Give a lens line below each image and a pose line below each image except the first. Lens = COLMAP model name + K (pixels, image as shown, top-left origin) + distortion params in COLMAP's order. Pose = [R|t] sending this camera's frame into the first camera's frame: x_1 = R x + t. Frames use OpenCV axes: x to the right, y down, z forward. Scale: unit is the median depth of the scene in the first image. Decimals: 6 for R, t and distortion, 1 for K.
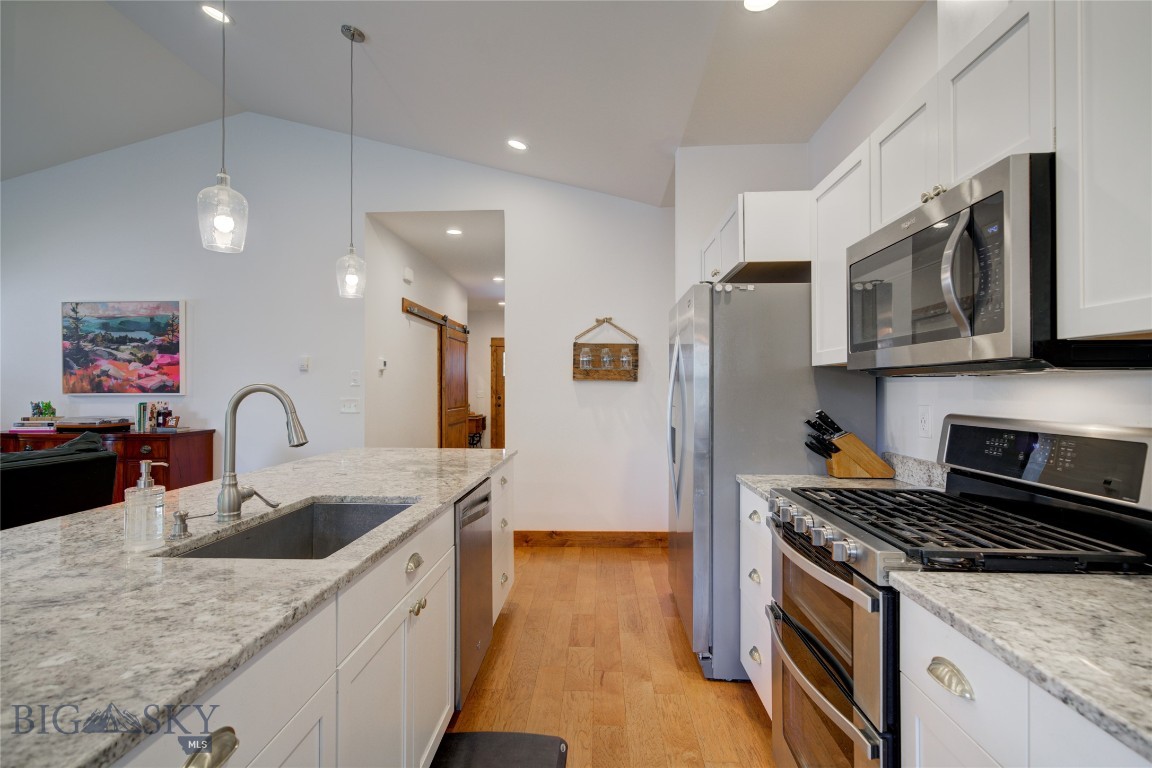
lens RADIAL K [[562.9, 0, 575.4], [0, 562.9, 388.3], [0, 0, 1]] dist [-0.000902, -0.000193]
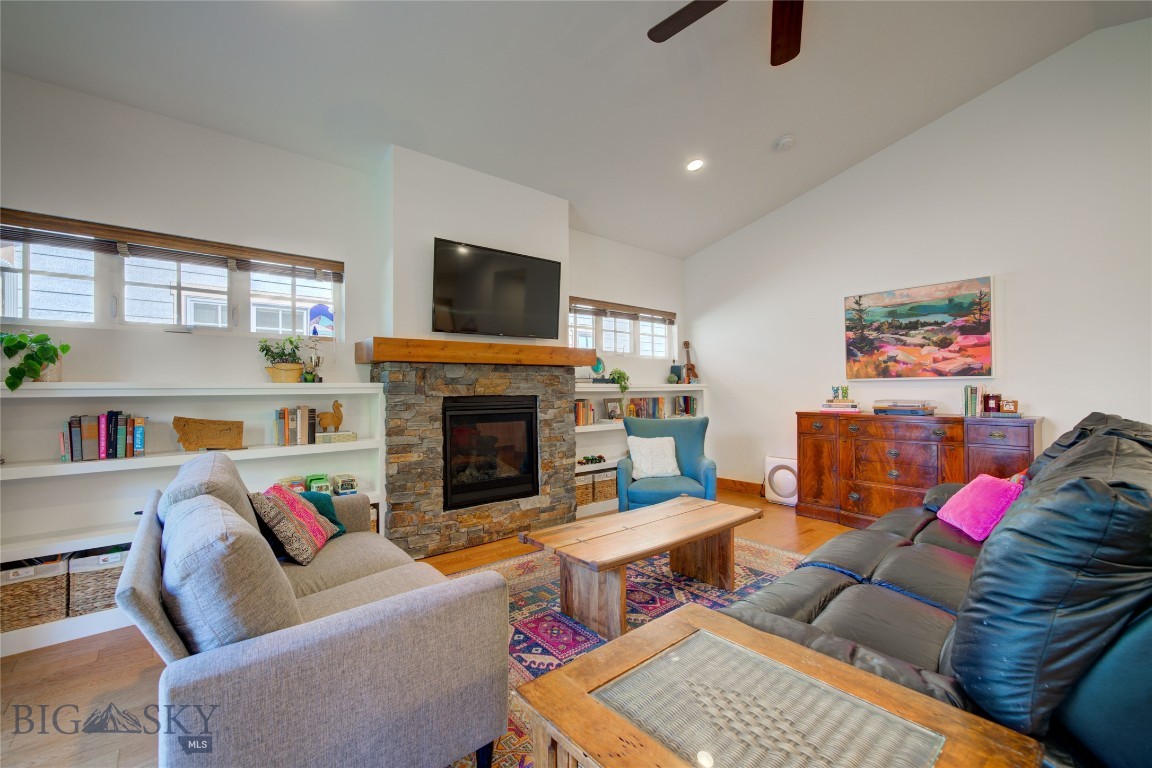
lens RADIAL K [[464.1, 0, 576.0], [0, 464.1, 390.0], [0, 0, 1]] dist [-0.001221, 0.000029]
pose [[0.675827, -0.001560, -0.737059, -0.599973], [0.005554, 0.999980, 0.002976, 0.025431], [0.737039, -0.006105, 0.675822, -0.015545]]
